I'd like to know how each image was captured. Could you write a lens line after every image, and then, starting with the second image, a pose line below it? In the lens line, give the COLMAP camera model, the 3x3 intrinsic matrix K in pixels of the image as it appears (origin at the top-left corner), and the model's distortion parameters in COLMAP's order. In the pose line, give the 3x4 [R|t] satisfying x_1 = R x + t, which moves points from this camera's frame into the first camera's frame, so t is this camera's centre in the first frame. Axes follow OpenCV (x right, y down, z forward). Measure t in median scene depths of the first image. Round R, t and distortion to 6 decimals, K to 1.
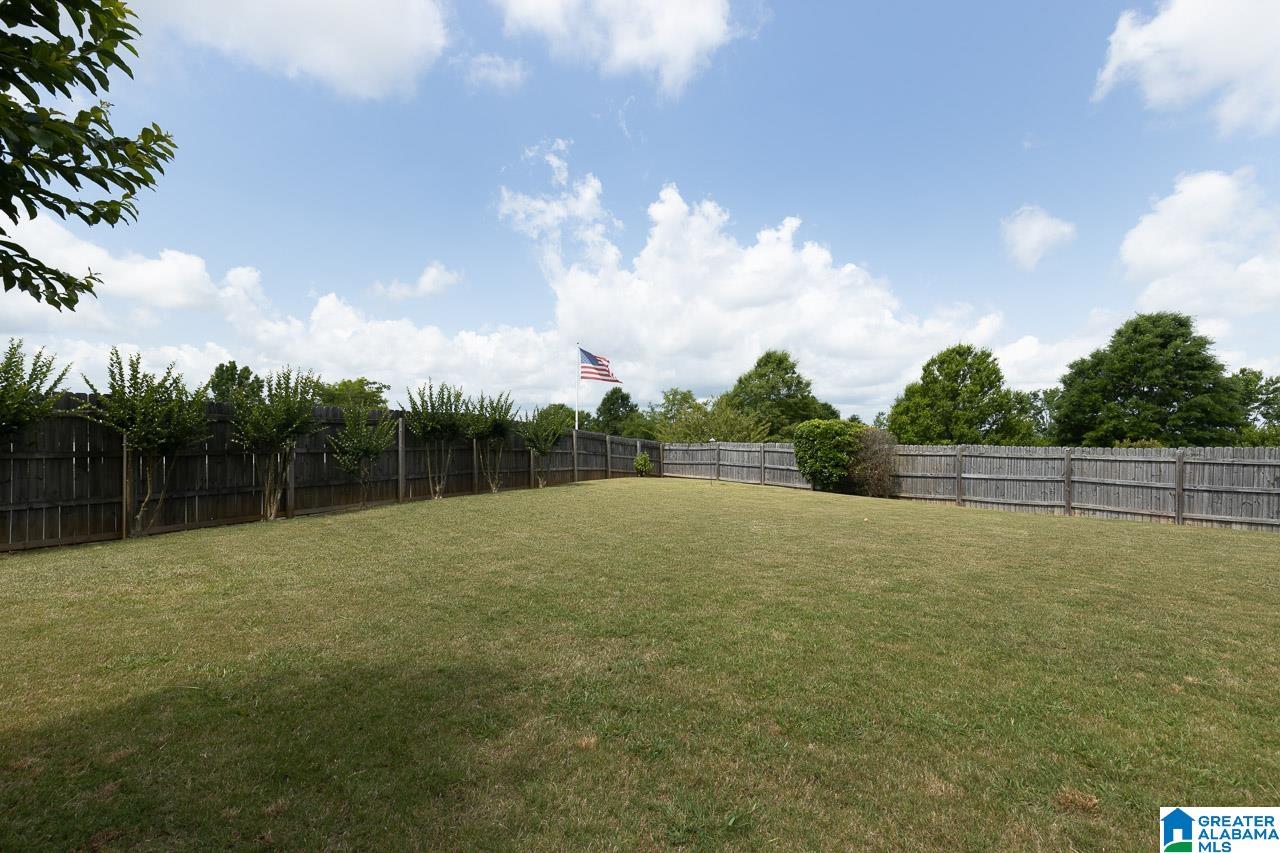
lens RADIAL K [[593.1, 0, 647.4], [0, 593.1, 440.3], [0, 0, 1]] dist [0.009881, -0.000972]
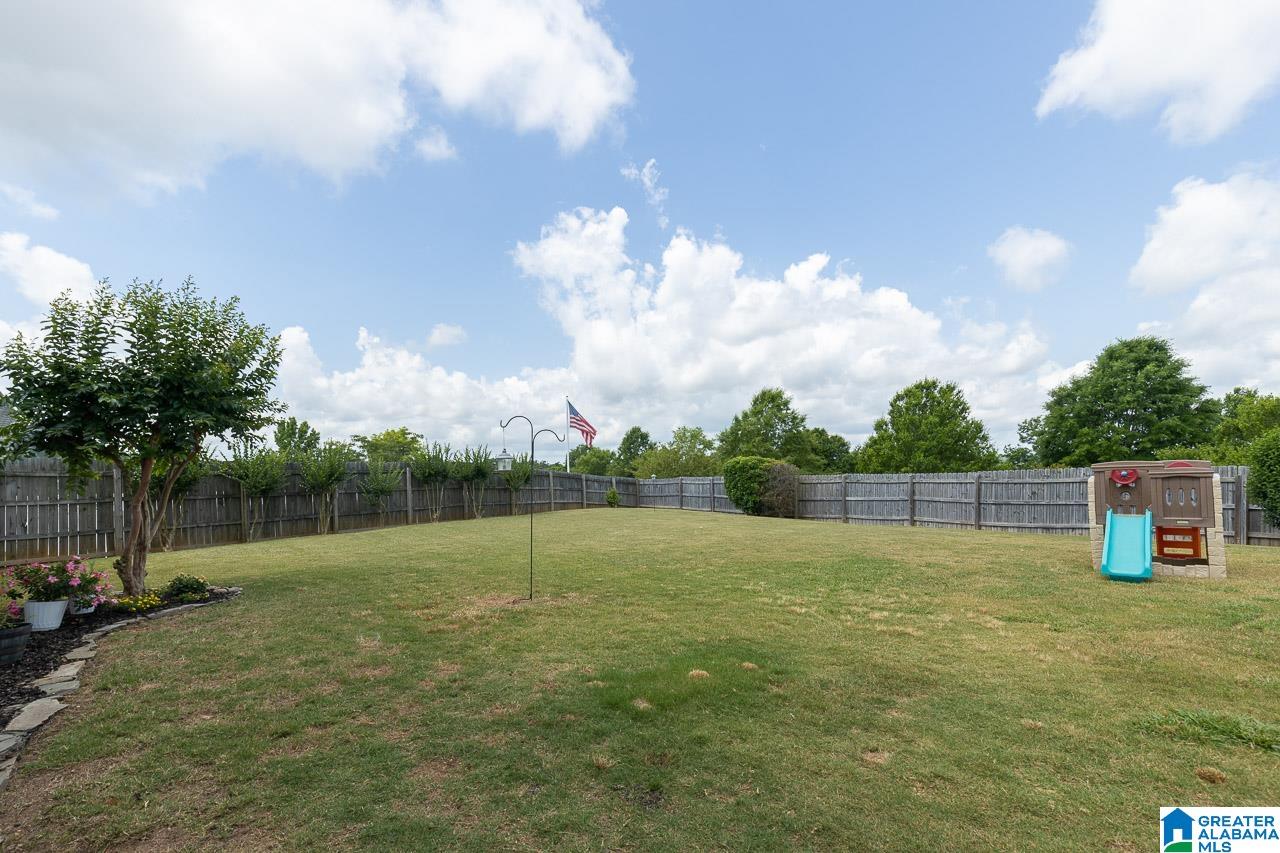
lens RADIAL K [[612.2, 0, 633.5], [0, 612.2, 485.8], [0, 0, 1]] dist [0.014139, -0.000319]
pose [[0.994197, -0.027248, -0.104068, 0.110166], [0.028794, 0.999496, 0.013380, 0.001115], [0.103651, -0.016299, 0.994480, -0.164669]]
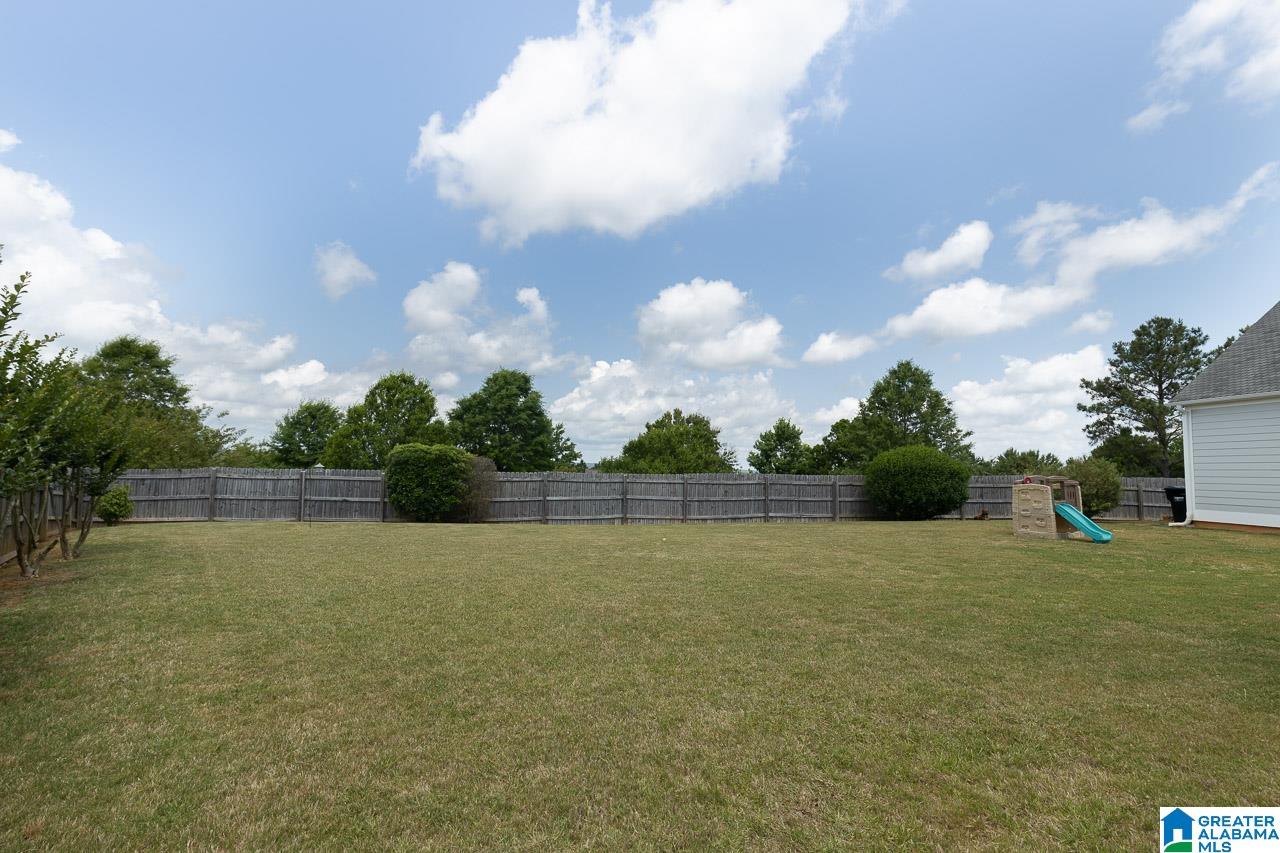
lens RADIAL K [[593.1, 0, 647.4], [0, 593.1, 440.3], [0, 0, 1]] dist [0.009881, -0.000972]
pose [[0.445974, 0.042245, 0.894049, -0.208584], [-0.010413, 0.999063, -0.042013, -0.003792], [-0.894986, 0.009427, 0.445996, 0.156610]]
